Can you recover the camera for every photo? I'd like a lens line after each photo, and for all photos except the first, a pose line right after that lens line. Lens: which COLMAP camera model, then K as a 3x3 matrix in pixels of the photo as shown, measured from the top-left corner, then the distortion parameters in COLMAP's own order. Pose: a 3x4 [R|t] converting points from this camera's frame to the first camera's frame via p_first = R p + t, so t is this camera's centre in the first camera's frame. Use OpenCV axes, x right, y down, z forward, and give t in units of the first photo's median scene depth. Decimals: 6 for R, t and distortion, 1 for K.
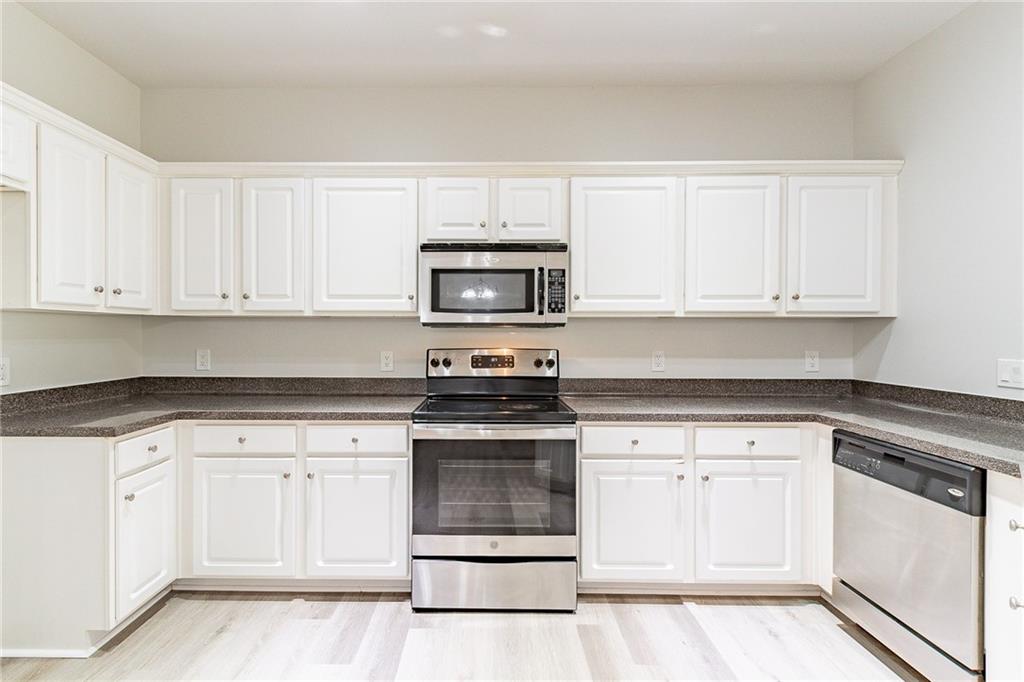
lens RADIAL K [[478.7, 0, 488.5], [0, 478.7, 334.1], [0, 0, 1]] dist [0.009140, -0.001784]
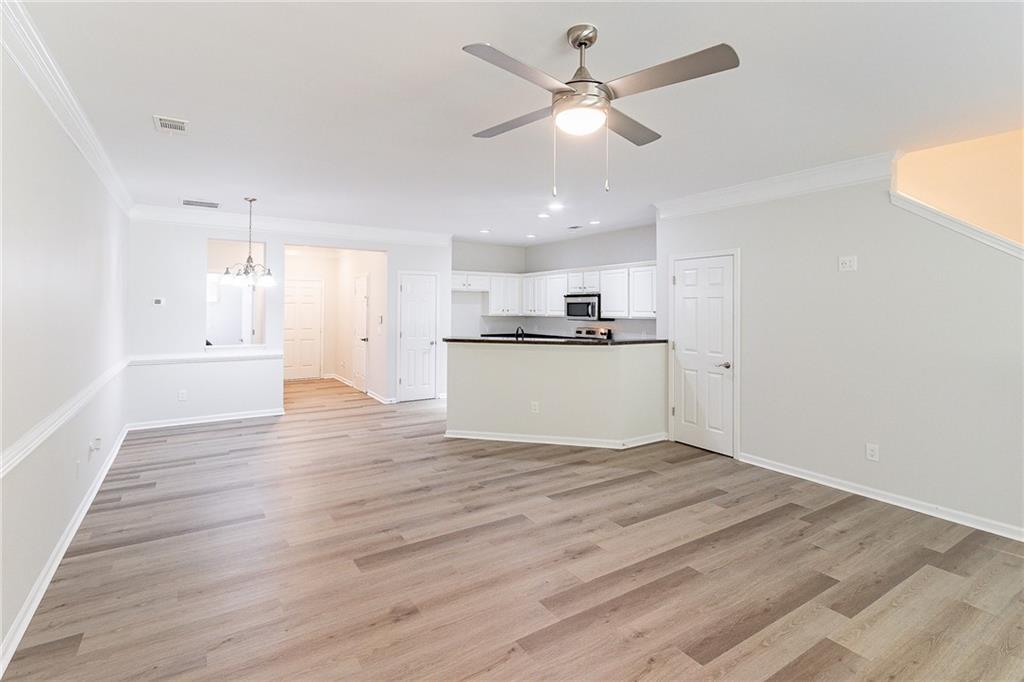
lens RADIAL K [[478.7, 0, 492.2], [0, 478.7, 294.4], [0, 0, 1]] dist [0.009140, -0.001784]
pose [[0.535916, -0.026895, -0.843843, 2.381492], [-0.003569, 0.999411, -0.034120, -0.080262], [0.844264, 0.021298, 0.535504, -1.186890]]
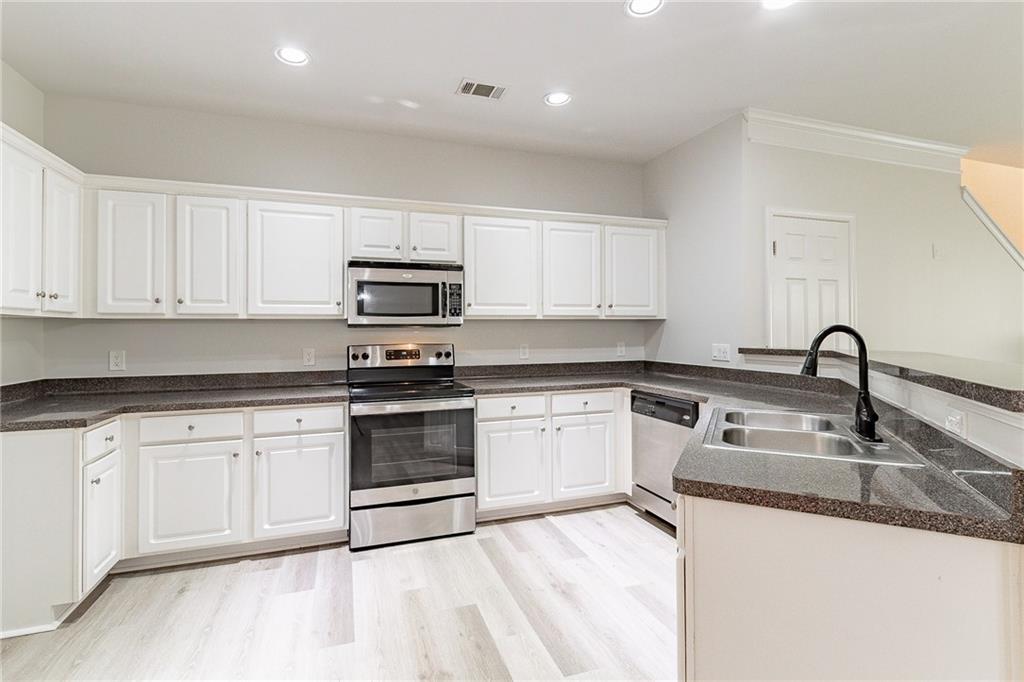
lens RADIAL K [[478.7, 0, 502.4], [0, 478.7, 323.7], [0, 0, 1]] dist [0.009140, -0.001784]
pose [[0.944314, -0.004241, 0.329017, -0.174872], [0.010340, 0.999806, -0.016790, 0.000095], [-0.328882, 0.019257, 0.944175, -0.306554]]
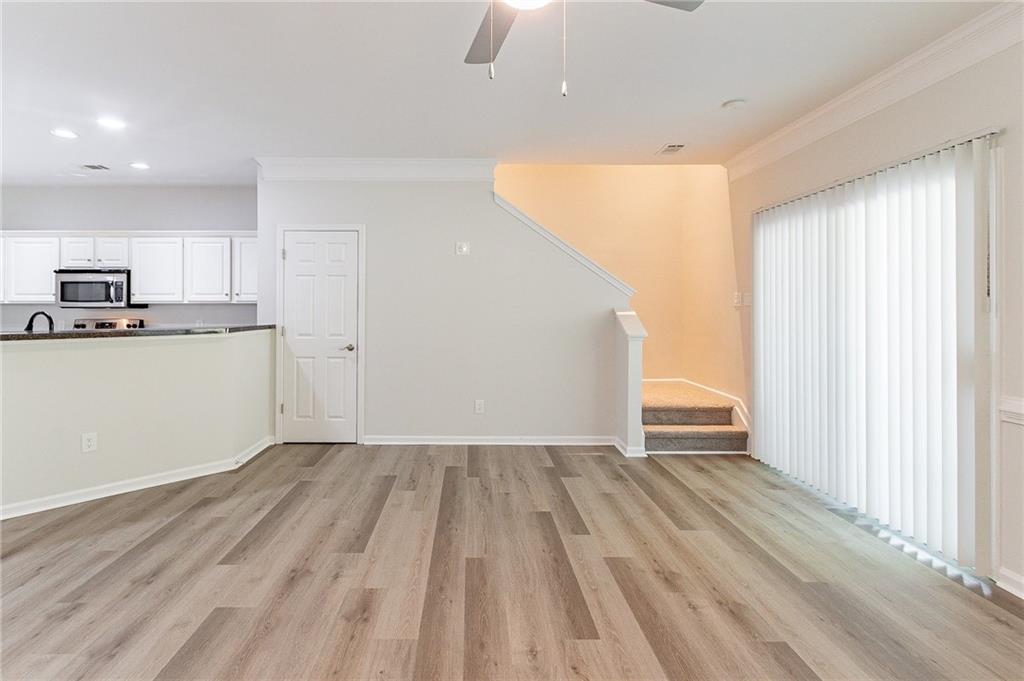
lens RADIAL K [[494.3, 0, 443.2], [0, 494.3, 307.6], [0, 0, 1]] dist [0.007709, -0.000631]
pose [[0.999955, -0.001932, 0.009341, 1.571591], [0.002002, 0.999970, -0.007539, 0.000360], [-0.009326, 0.007557, 0.999928, -1.229813]]
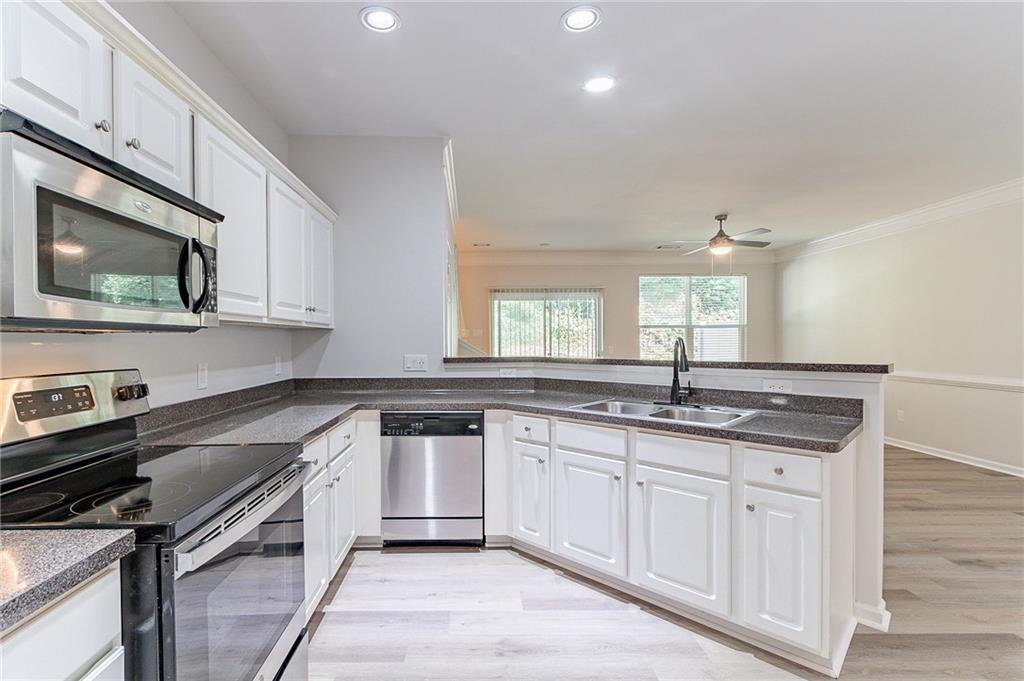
lens RADIAL K [[478.7, 0, 478.9], [0, 478.7, 346.5], [0, 0, 1]] dist [0.009140, -0.001784]
pose [[-0.026618, -0.016689, 0.999506, -0.543243], [0.003427, 0.999853, 0.016786, -0.006216], [-0.999640, 0.003873, -0.026557, 0.645851]]
